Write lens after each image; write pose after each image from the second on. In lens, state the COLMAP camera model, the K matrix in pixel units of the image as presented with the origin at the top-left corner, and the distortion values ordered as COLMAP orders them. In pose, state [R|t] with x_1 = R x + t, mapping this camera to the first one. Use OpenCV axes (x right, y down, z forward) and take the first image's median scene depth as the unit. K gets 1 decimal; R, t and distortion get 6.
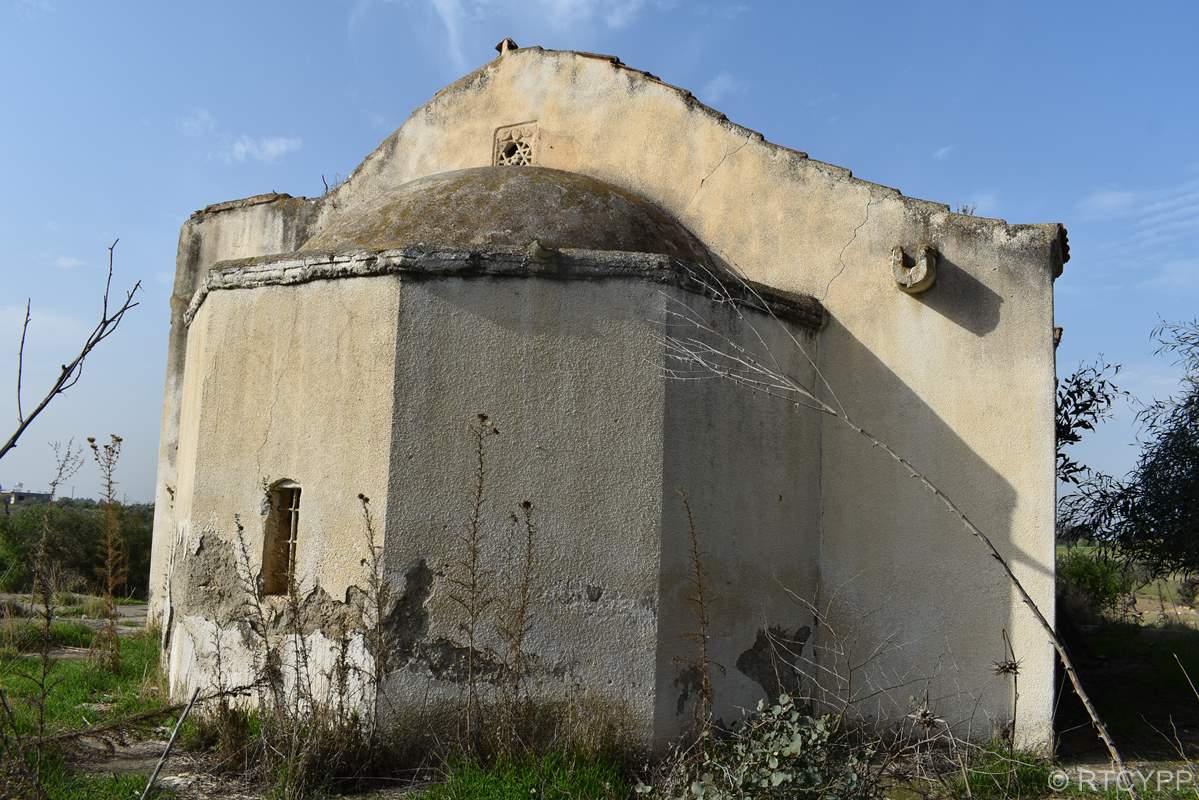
lens RADIAL K [[944.7, 0, 599.5], [0, 944.7, 400.0], [0, 0, 1]] dist [-0.069625, -0.002342]
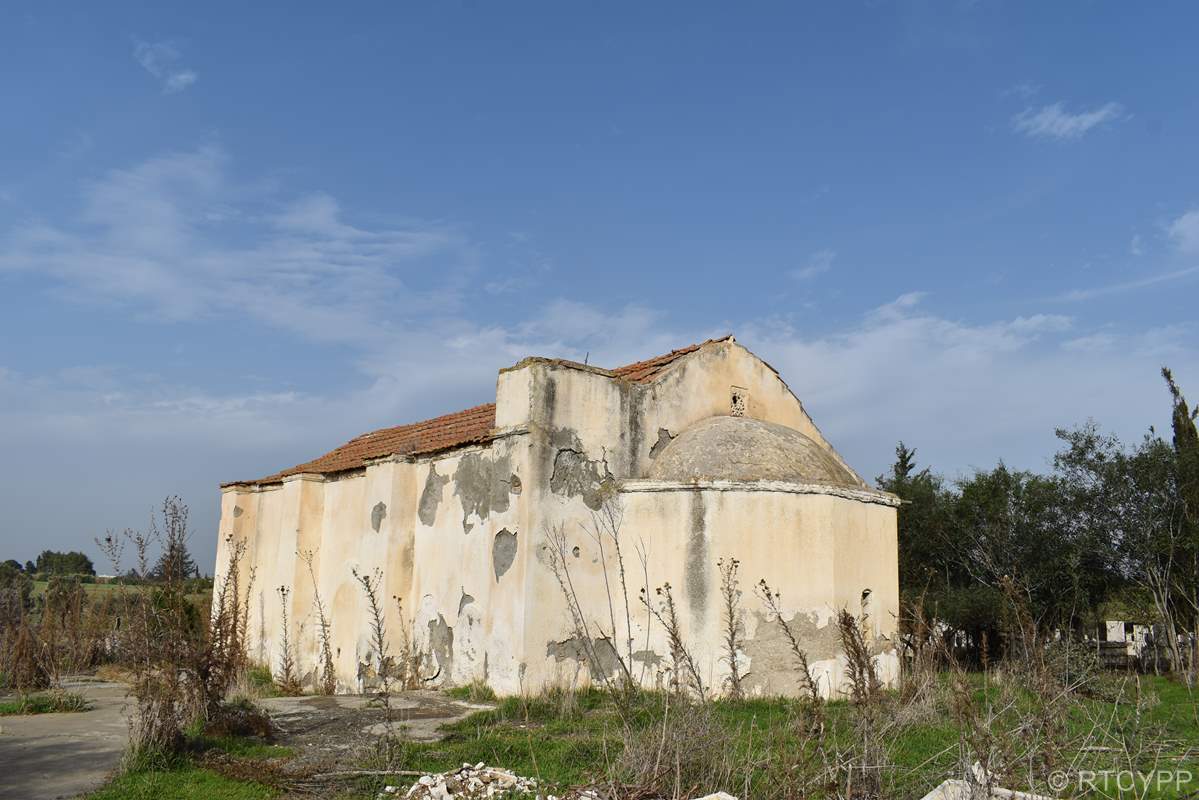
lens RADIAL K [[944.7, 0, 599.5], [0, 944.7, 400.0], [0, 0, 1]] dist [-0.069625, -0.002342]
pose [[0.383472, 0.172354, 0.907327, -1.754010], [-0.139868, 0.981938, -0.127413, 0.006005], [-0.912900, -0.078047, 0.400653, 0.471075]]
